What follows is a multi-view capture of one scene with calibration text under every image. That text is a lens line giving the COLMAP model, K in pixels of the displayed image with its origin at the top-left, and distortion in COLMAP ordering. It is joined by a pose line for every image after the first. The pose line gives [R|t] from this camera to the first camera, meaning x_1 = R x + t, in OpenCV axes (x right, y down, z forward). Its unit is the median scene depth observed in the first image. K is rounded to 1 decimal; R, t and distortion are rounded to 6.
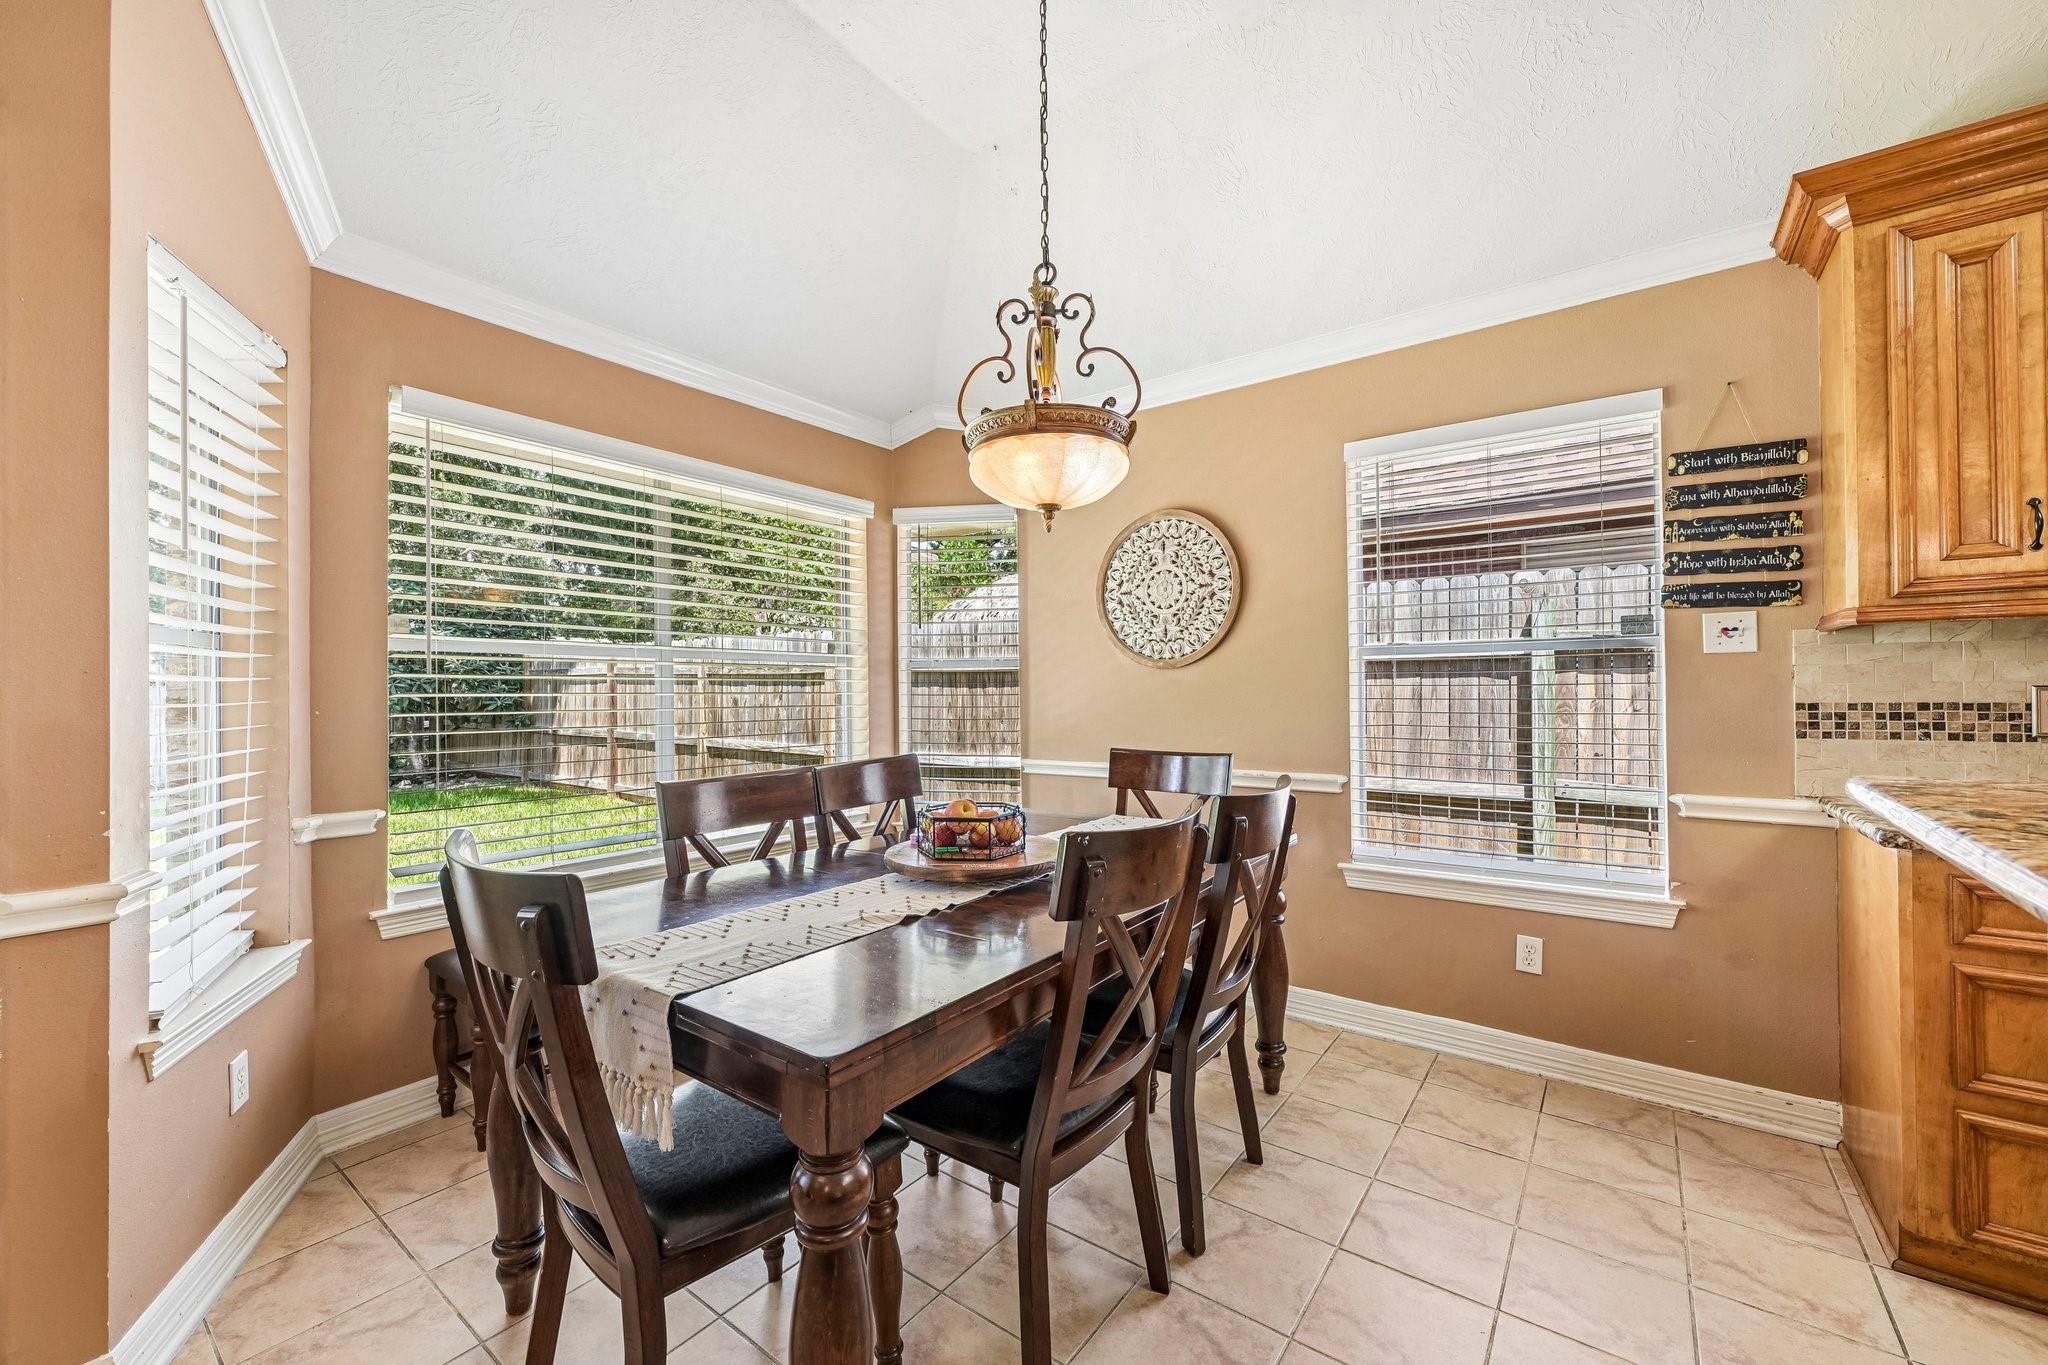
lens RADIAL K [[807.1, 0, 1019.6], [0, 807.1, 686.1], [0, 0, 1]] dist [-0.002909, 0.000109]
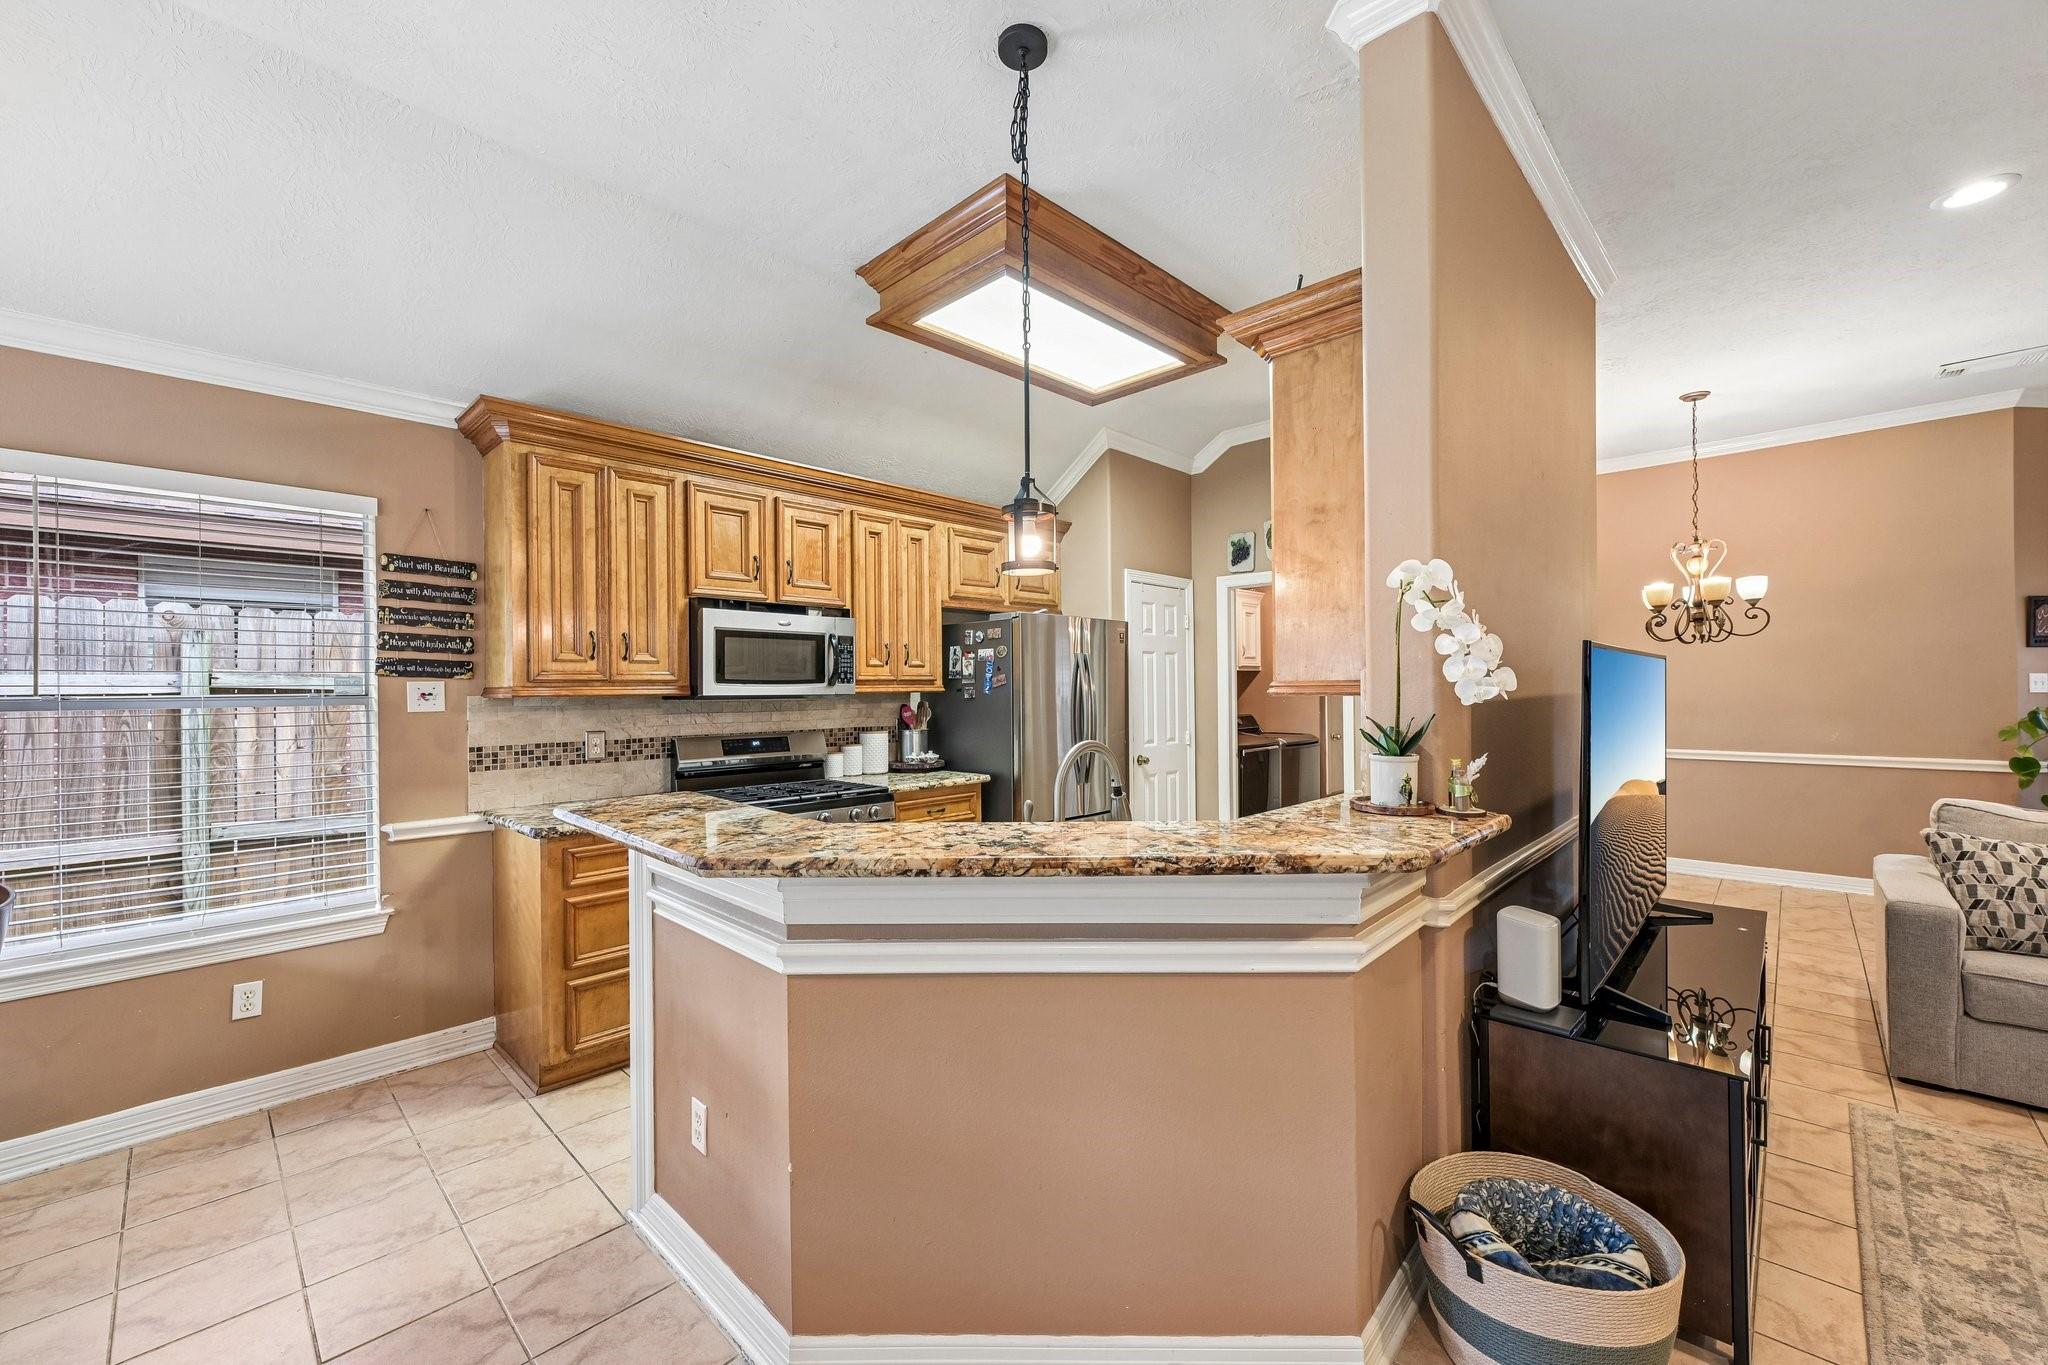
lens RADIAL K [[807.1, 0, 1020.7], [0, 807.1, 687.2], [0, 0, 1]] dist [-0.002909, 0.000109]
pose [[0.122975, 0.005406, 0.992395, -0.327816], [0.002387, 0.999981, -0.005743, -0.074295], [-0.992407, 0.003075, 0.122960, -0.143009]]
